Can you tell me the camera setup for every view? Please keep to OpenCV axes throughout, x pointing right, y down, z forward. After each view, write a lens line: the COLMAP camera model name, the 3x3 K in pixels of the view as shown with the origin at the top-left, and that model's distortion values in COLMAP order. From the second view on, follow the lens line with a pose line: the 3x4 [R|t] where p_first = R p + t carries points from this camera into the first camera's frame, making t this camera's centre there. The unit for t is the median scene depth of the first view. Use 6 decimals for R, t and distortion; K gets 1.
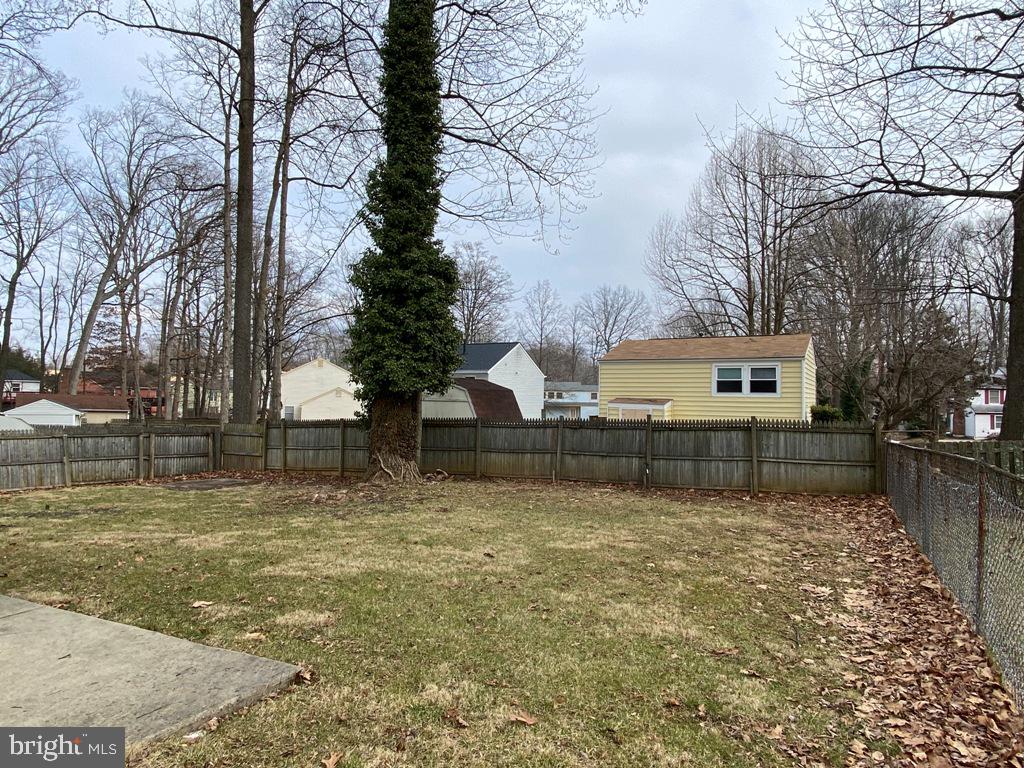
lens RADIAL K [[639.7, 0, 509.7], [0, 639.7, 385.3], [0, 0, 1]] dist [-0.002208, -0.005084]
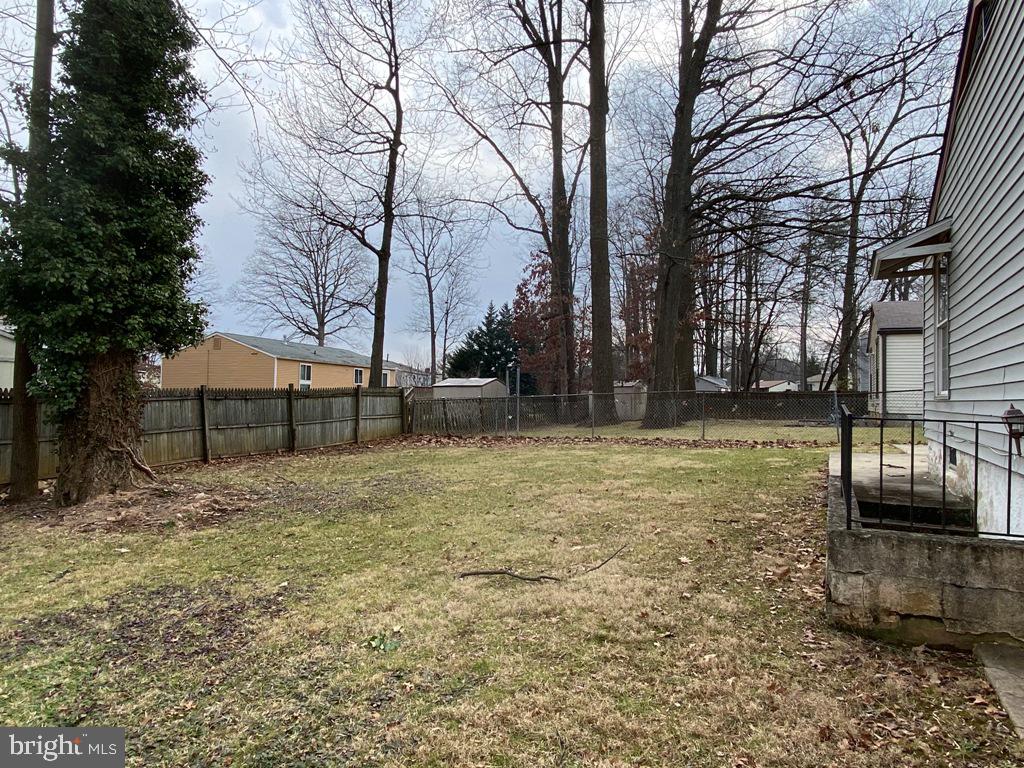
lens RADIAL K [[639.7, 0, 511.9], [0, 639.7, 383.4], [0, 0, 1]] dist [-0.002208, -0.005084]
pose [[0.005232, -0.000282, 0.999986, -0.853532], [-0.037587, 0.999293, 0.000479, 0.032159], [-0.999280, -0.037589, 0.005217, 0.646504]]
